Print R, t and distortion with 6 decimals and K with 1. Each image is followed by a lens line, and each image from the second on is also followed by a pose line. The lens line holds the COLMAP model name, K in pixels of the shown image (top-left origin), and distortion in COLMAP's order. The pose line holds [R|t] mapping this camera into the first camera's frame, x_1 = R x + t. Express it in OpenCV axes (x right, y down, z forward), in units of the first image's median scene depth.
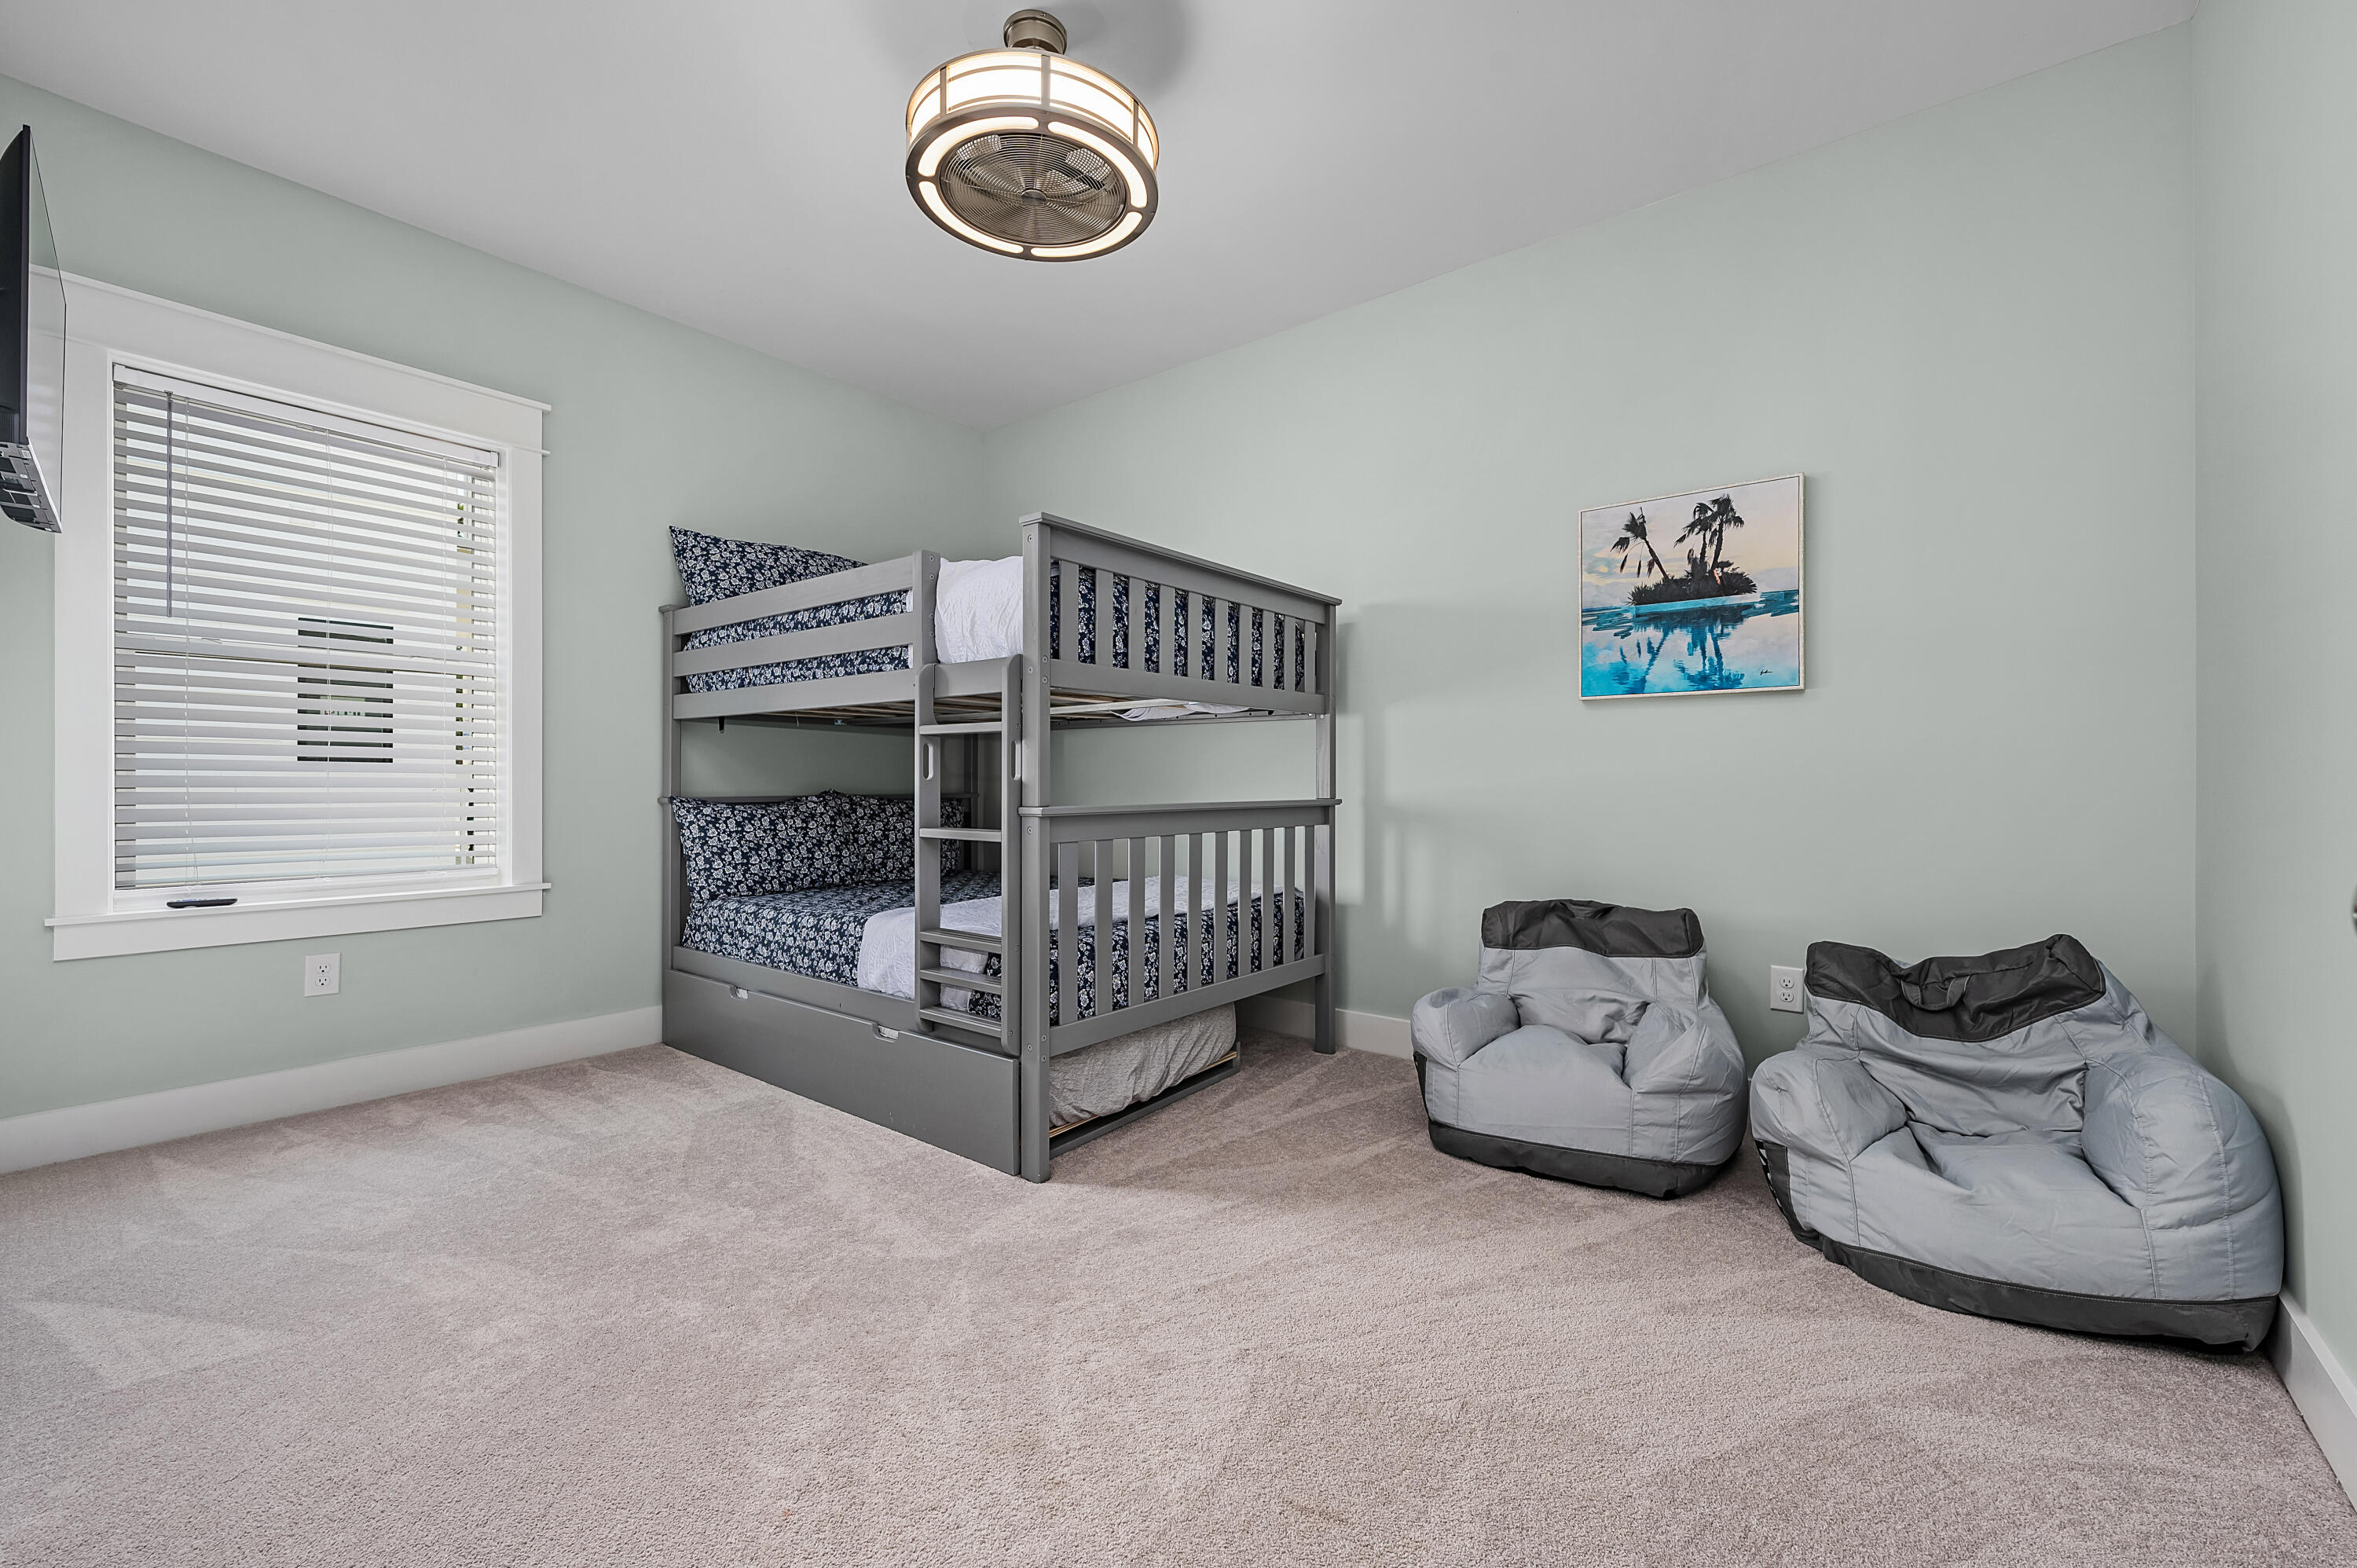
lens RADIAL K [[946.4, 0, 1193.5], [0, 946.4, 768.3], [0, 0, 1]] dist [-0.001007, -0.000010]
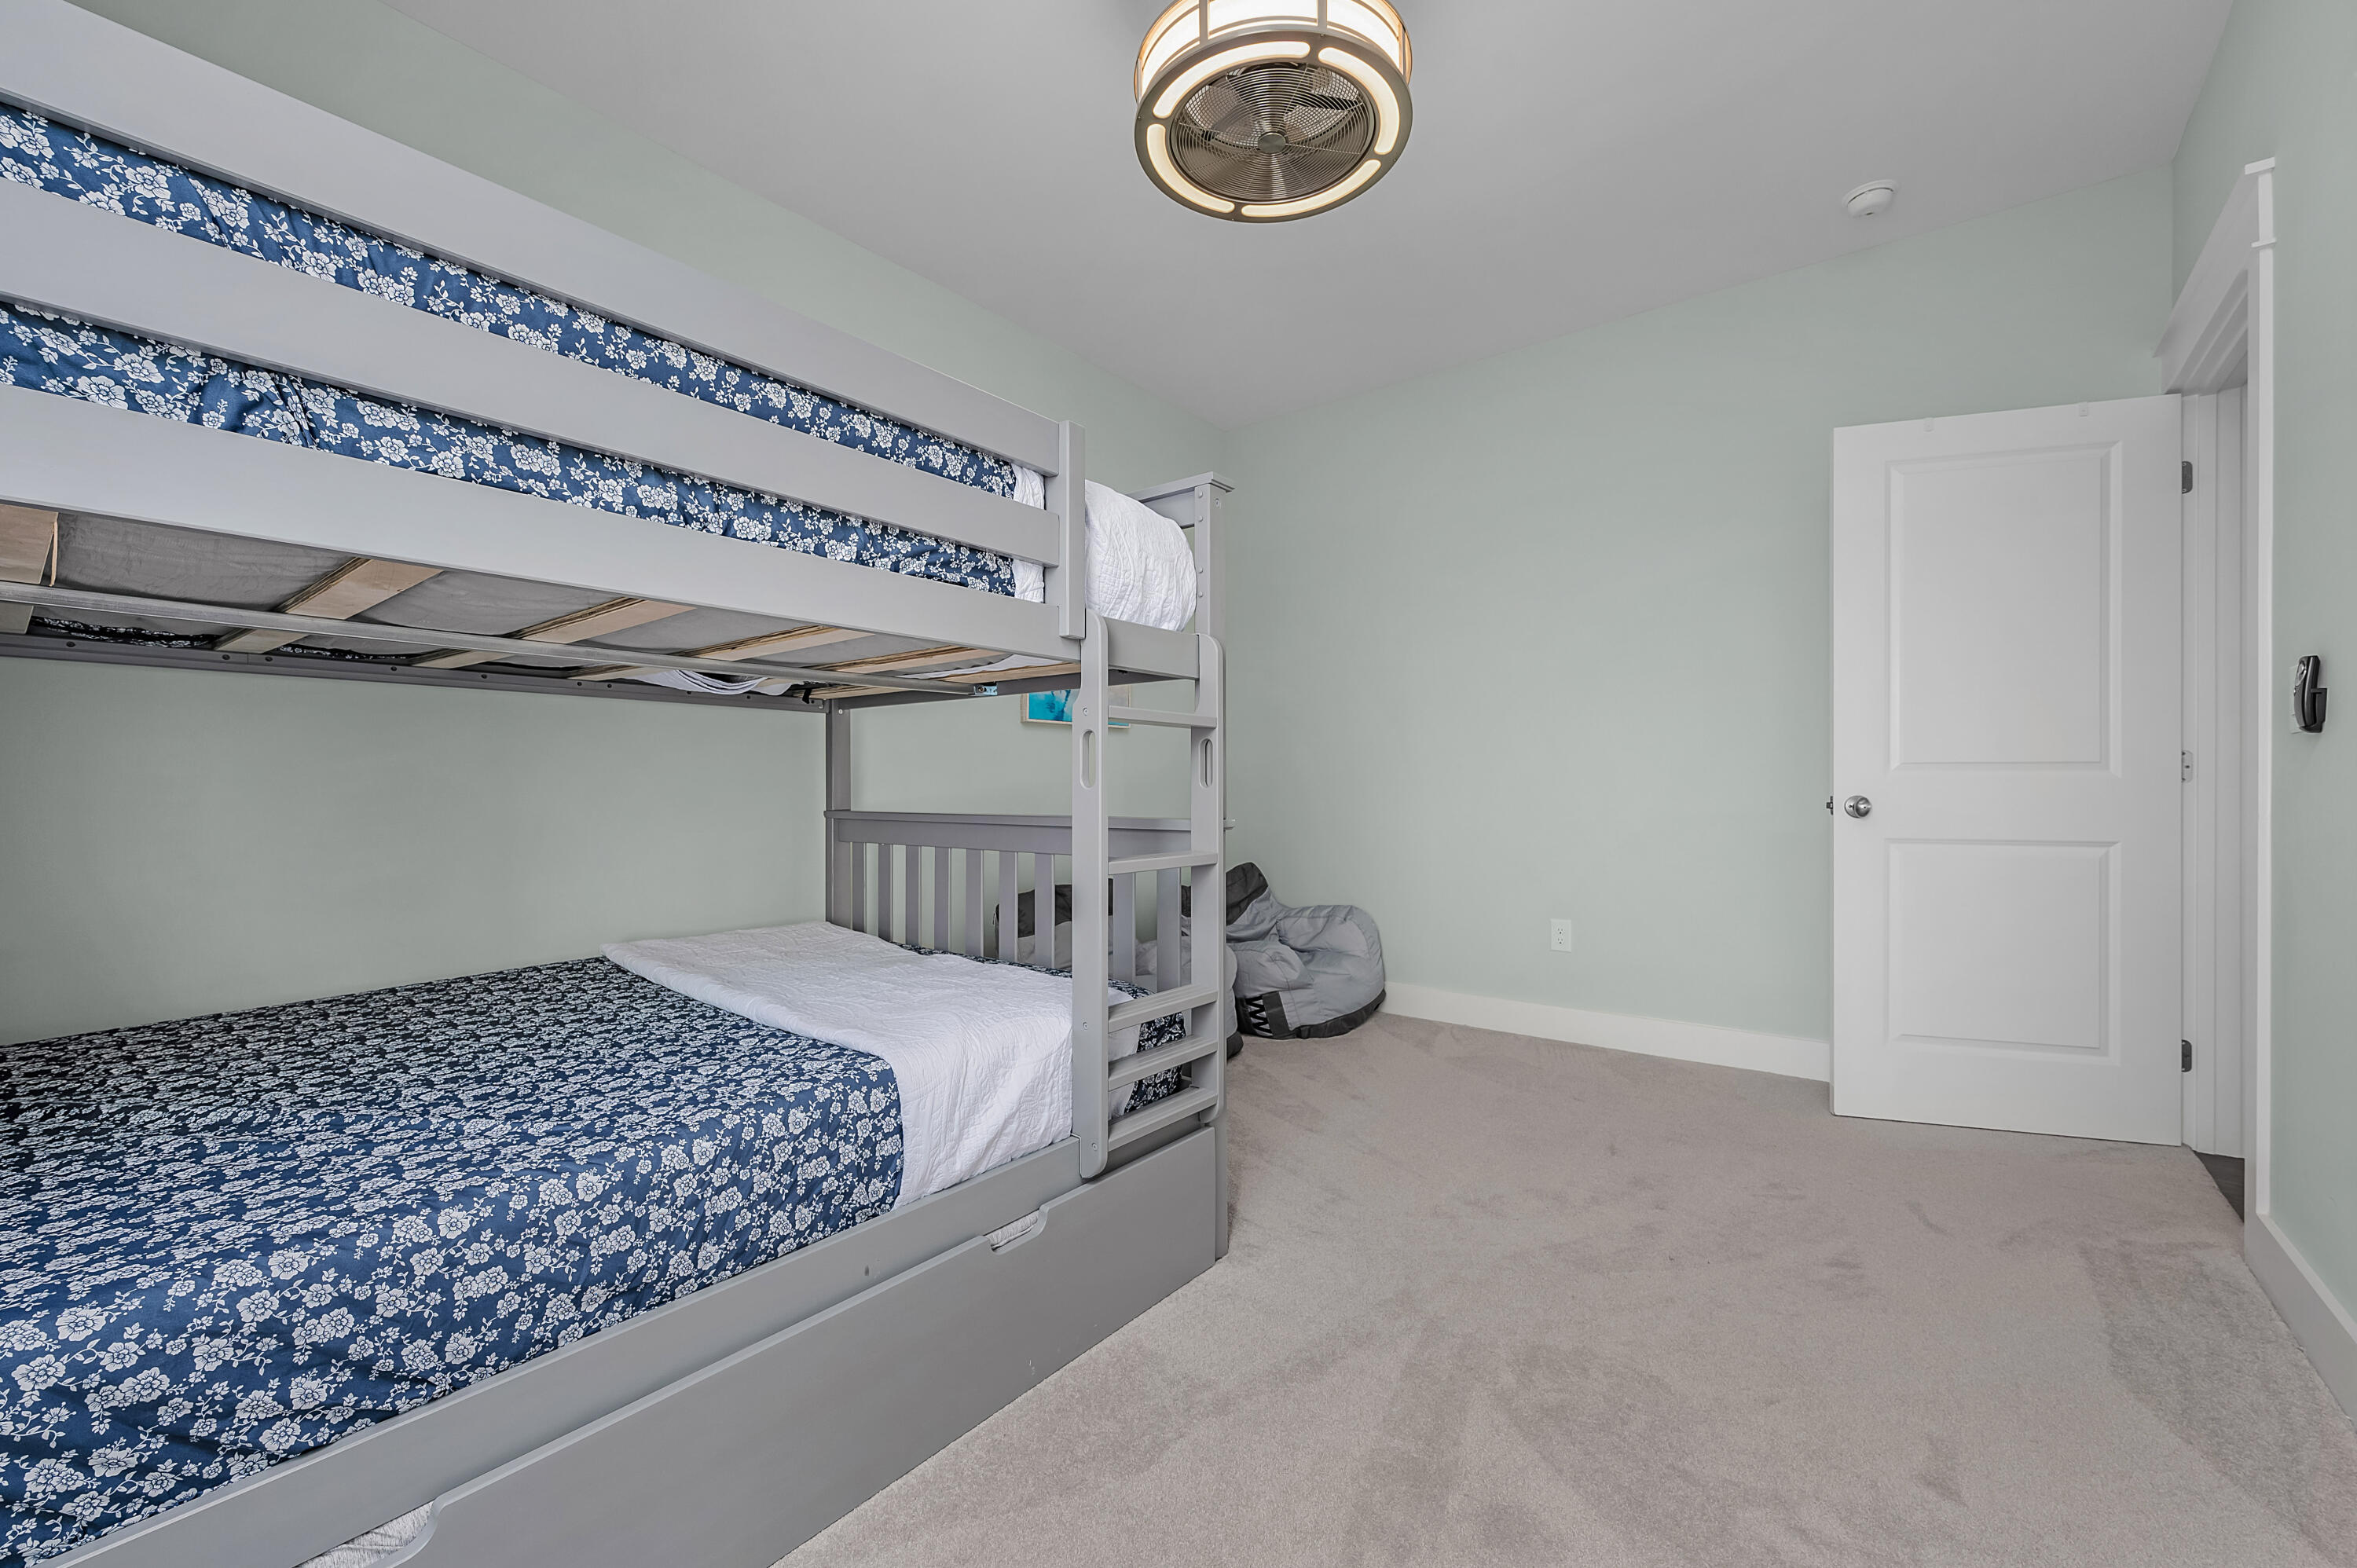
lens RADIAL K [[946.4, 0, 1181.4], [0, 946.4, 789.9], [0, 0, 1]] dist [-0.001007, -0.000010]
pose [[-0.001504, 0.003195, 0.999994, -0.816185], [0.002093, 0.999993, -0.003192, 0.014506], [-0.999997, 0.002088, -0.001511, 0.824905]]
